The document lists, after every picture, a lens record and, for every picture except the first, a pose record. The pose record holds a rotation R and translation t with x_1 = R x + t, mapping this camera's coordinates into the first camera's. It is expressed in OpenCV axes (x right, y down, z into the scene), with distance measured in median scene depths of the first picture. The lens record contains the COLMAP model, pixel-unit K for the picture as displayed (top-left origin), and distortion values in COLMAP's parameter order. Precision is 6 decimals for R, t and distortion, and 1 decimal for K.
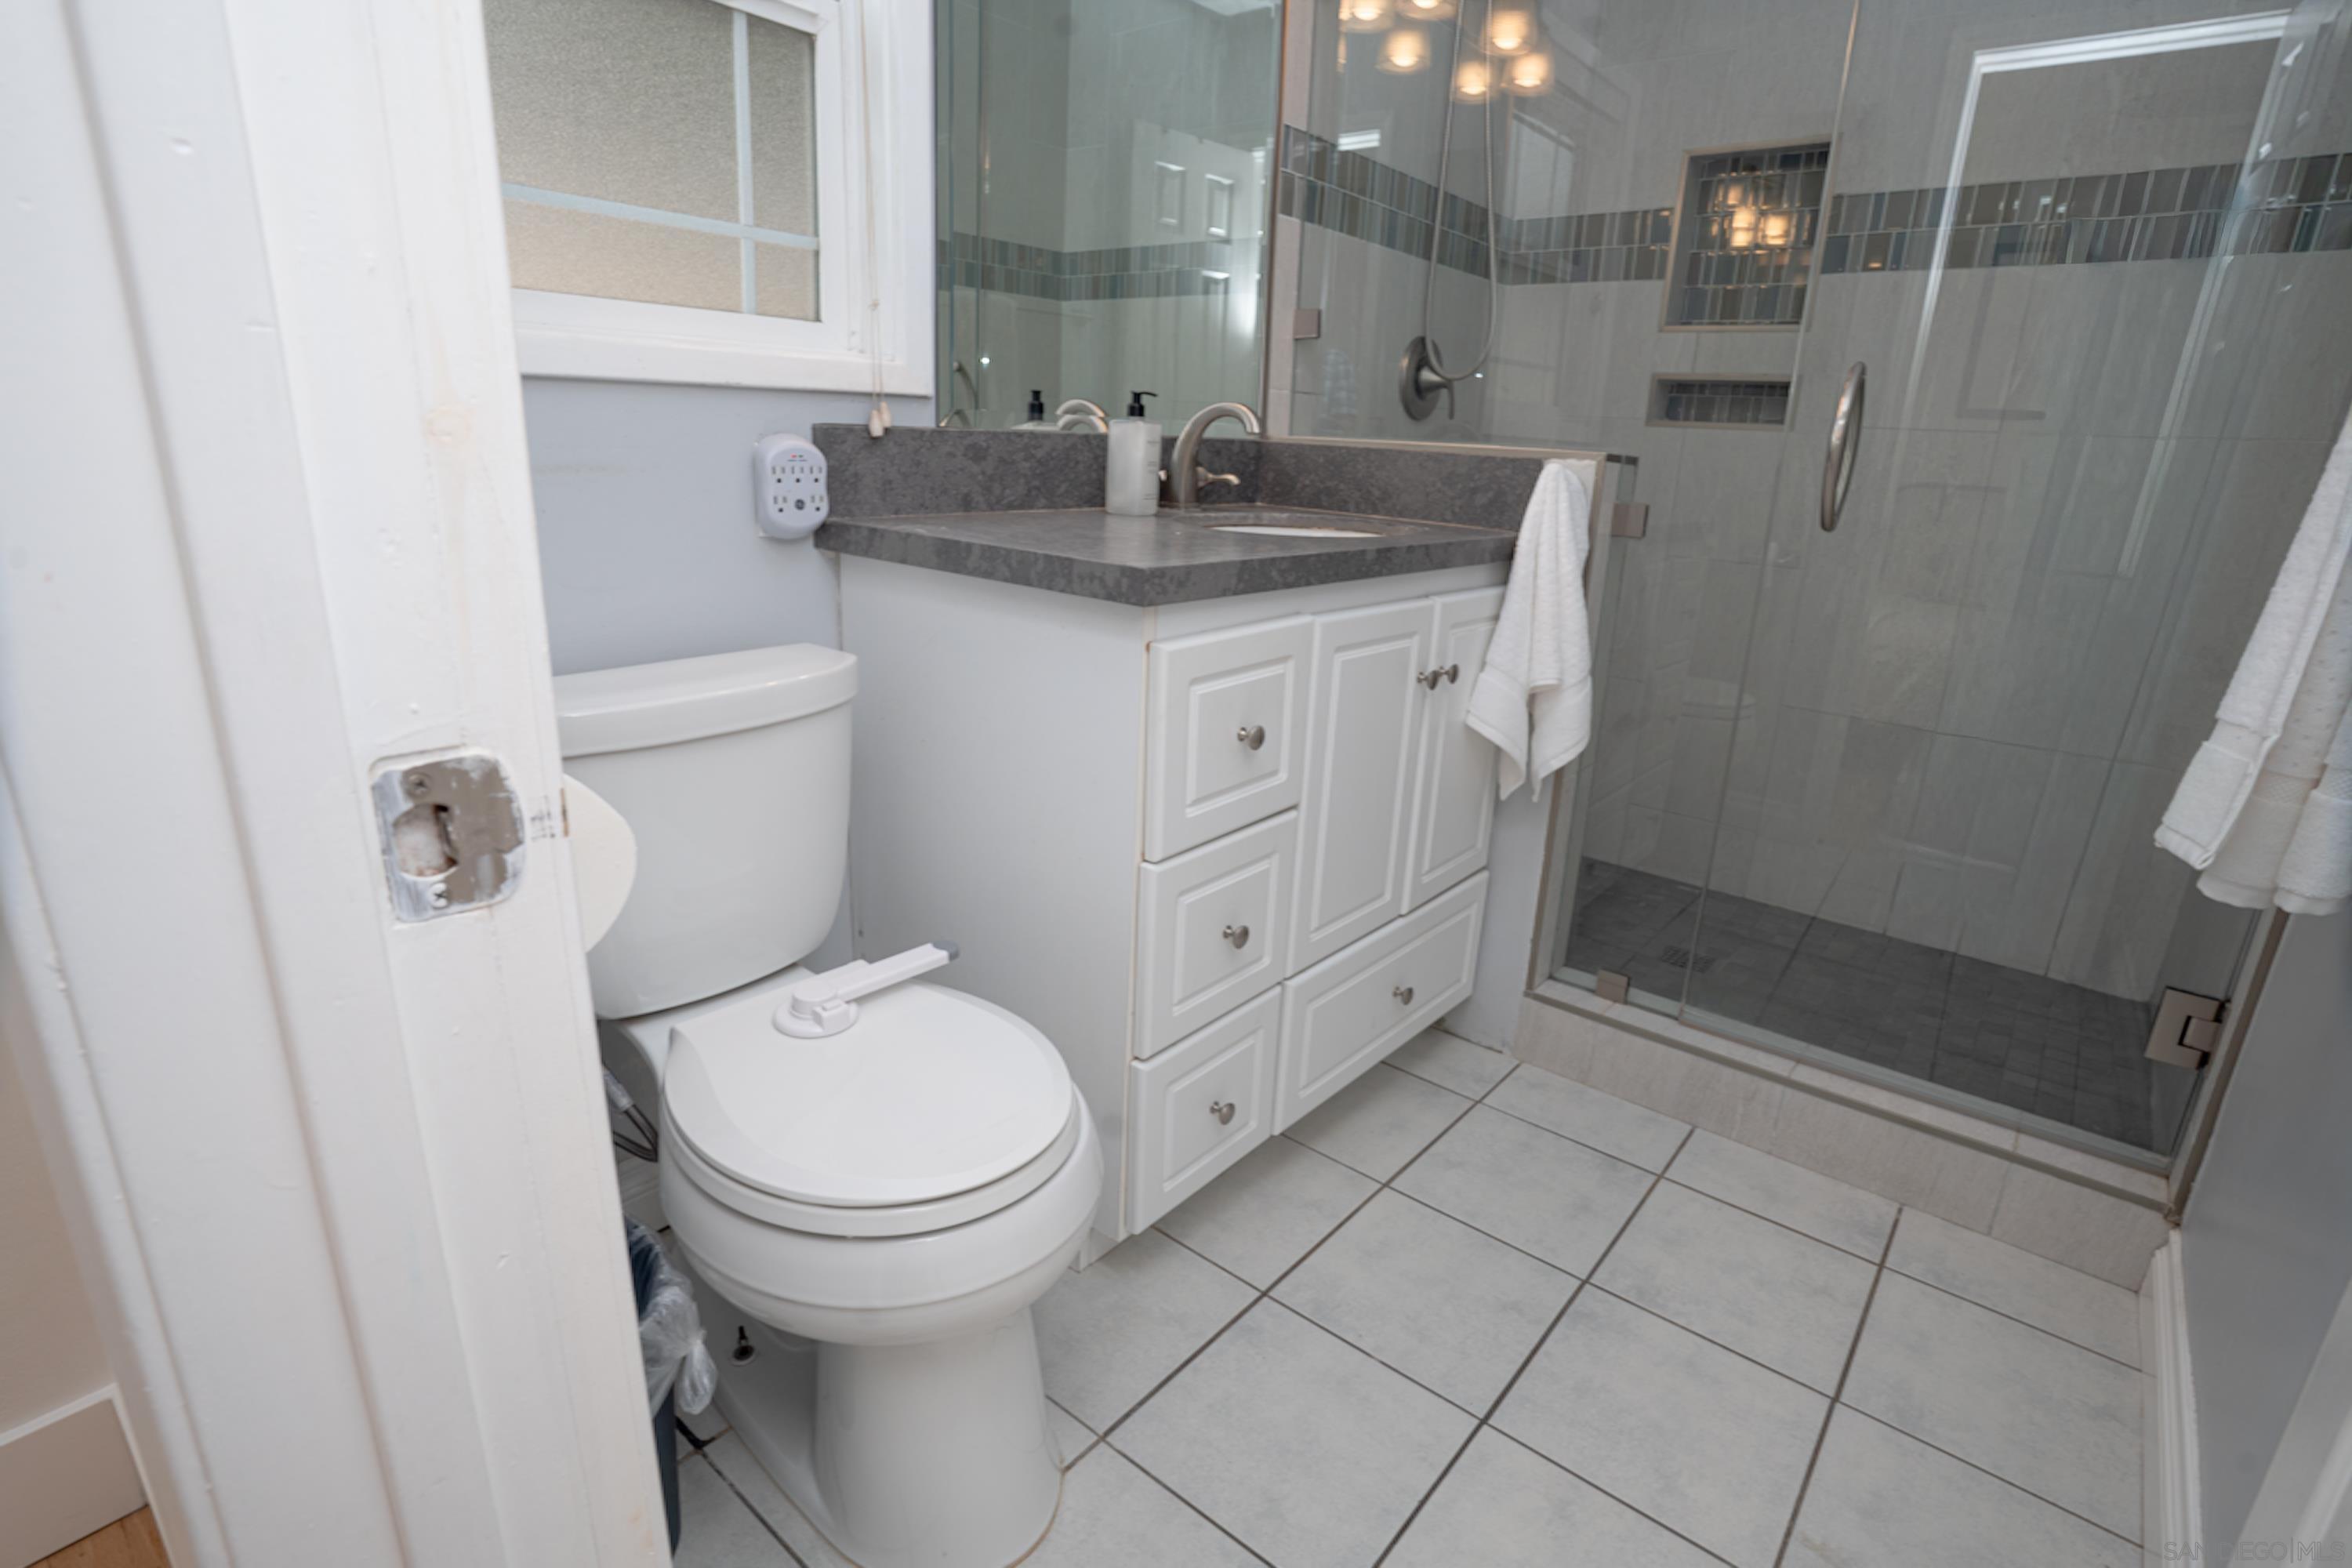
lens RADIAL K [[1149.3, 0, 1175.0], [0, 1149.3, 783.1], [0, 0, 1]] dist [-0.062013, 0.024382]
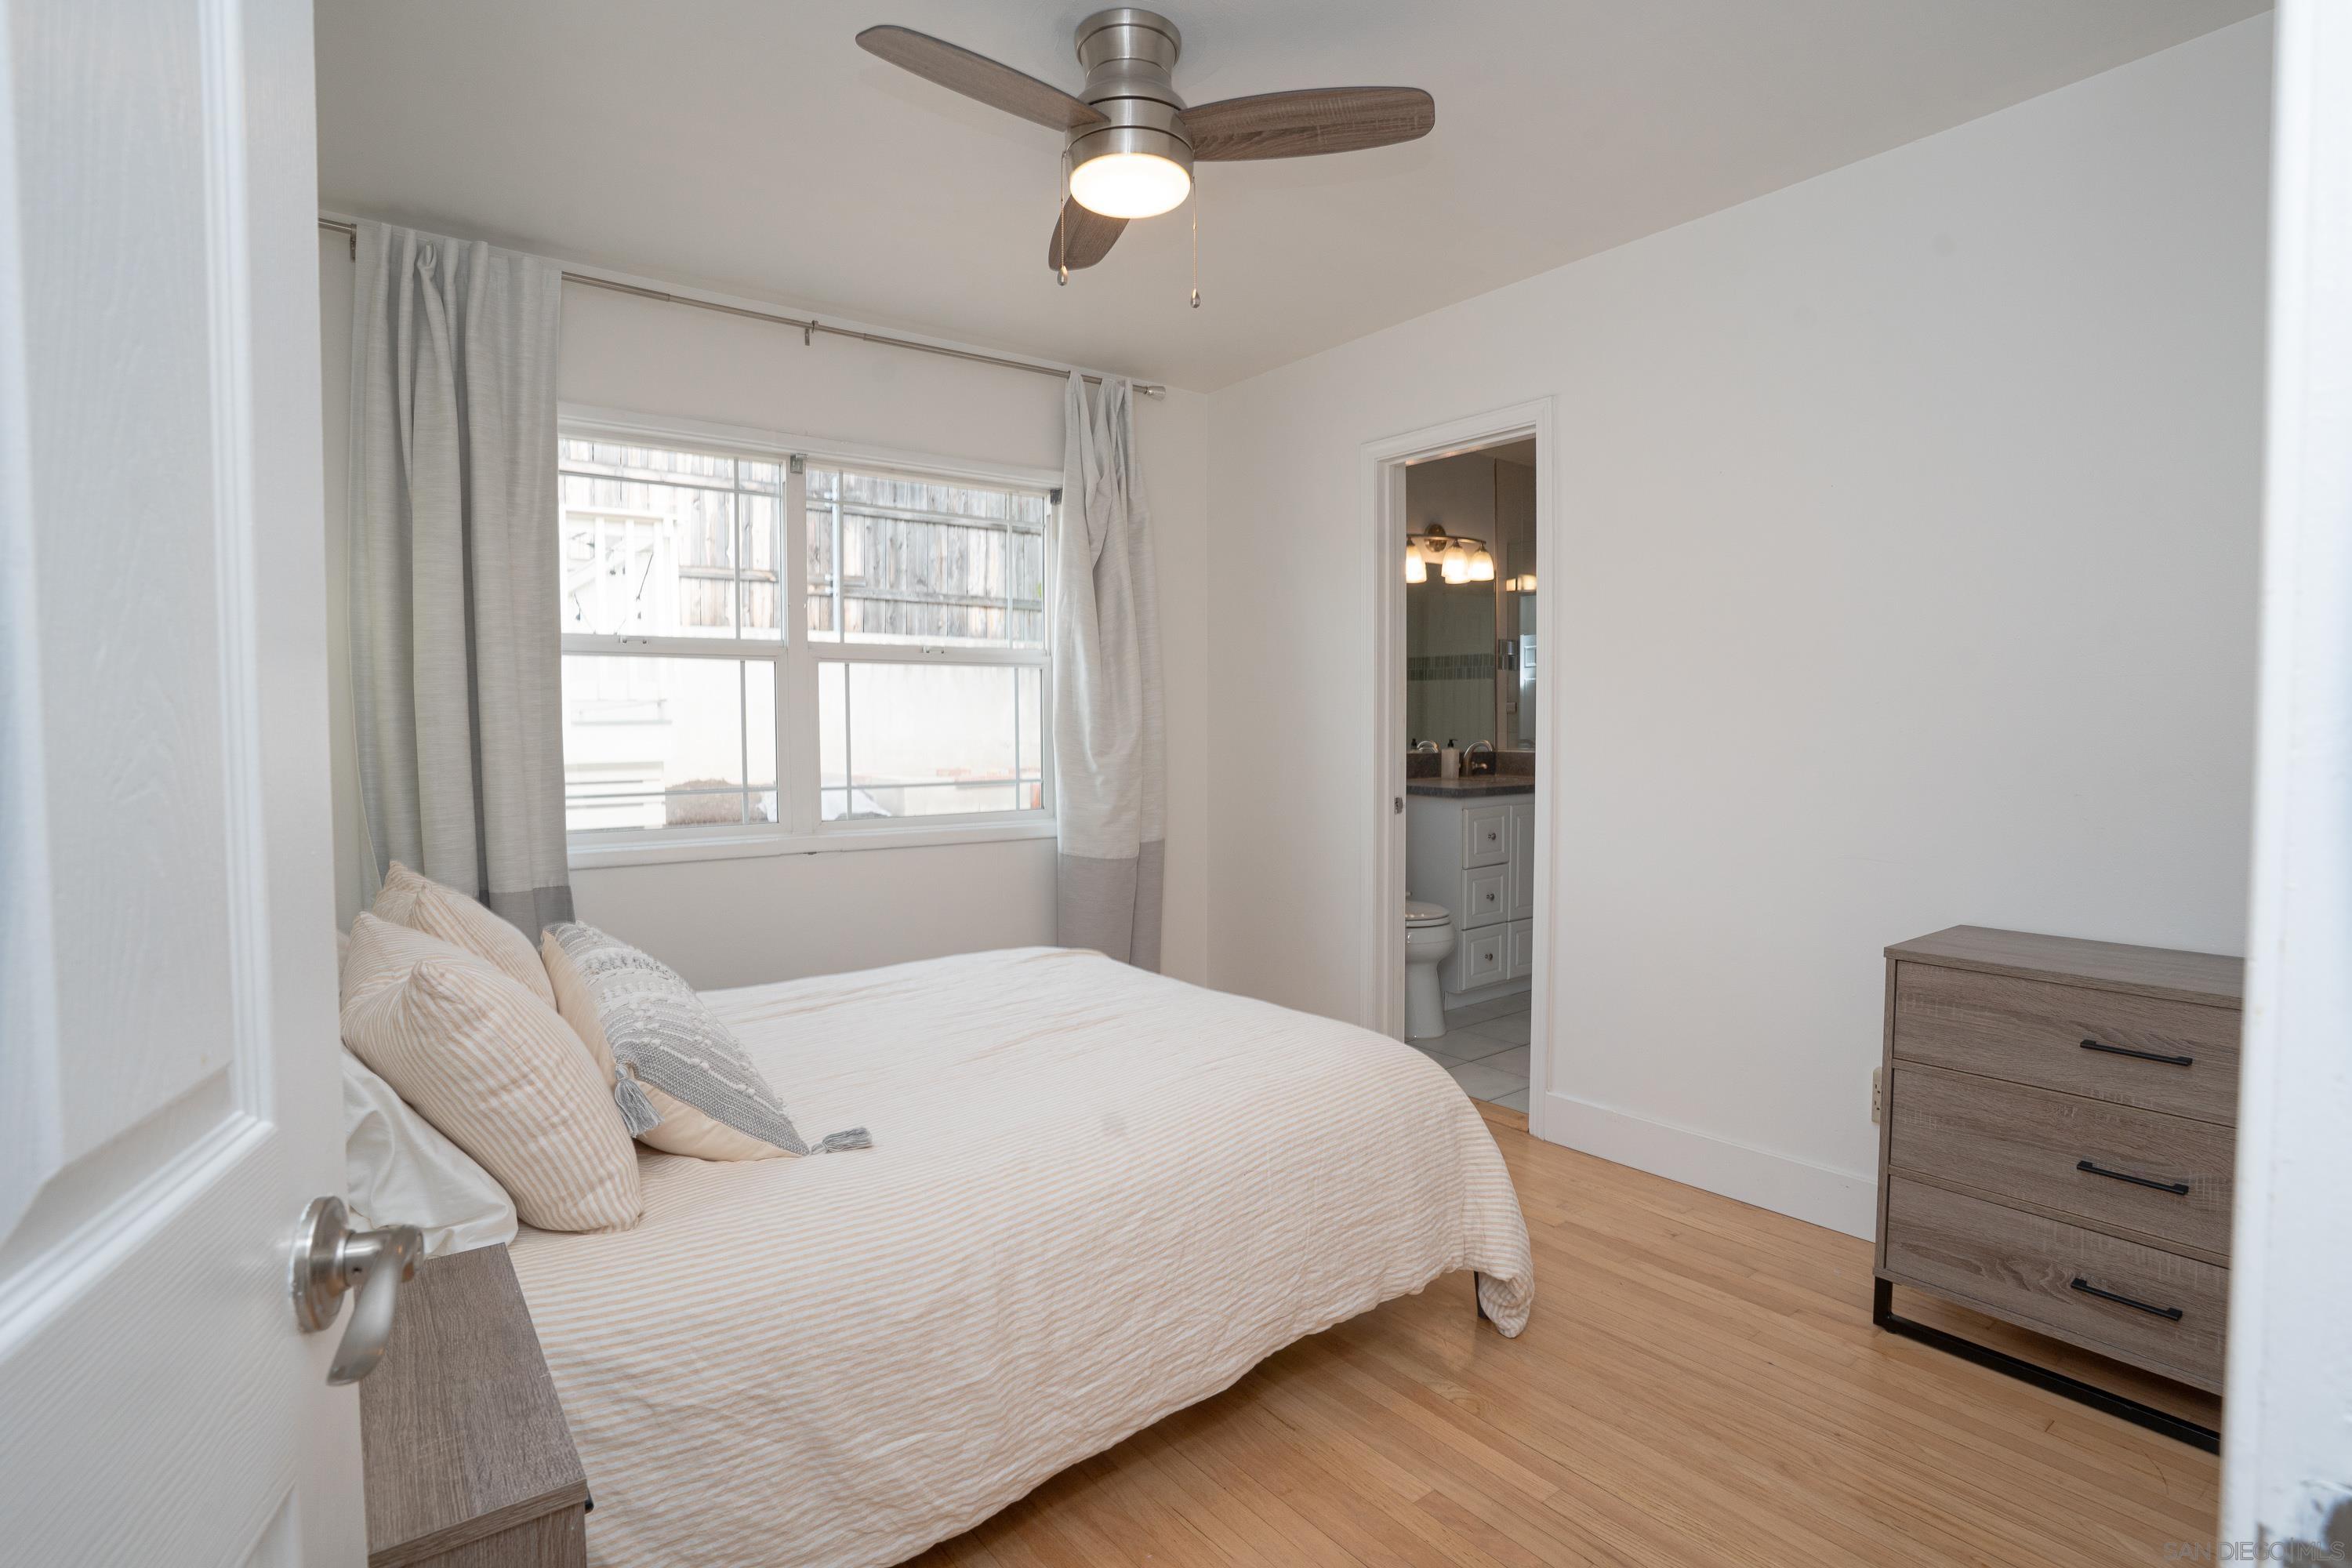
lens RADIAL K [[1149.3, 0, 1182.1], [0, 1149.3, 787.2], [0, 0, 1]] dist [-0.062013, 0.024382]
pose [[0.973841, -0.043667, -0.222997, -0.050726], [-0.015708, 0.966078, -0.257771, 0.546560], [0.226689, 0.254531, 0.940120, -1.885957]]
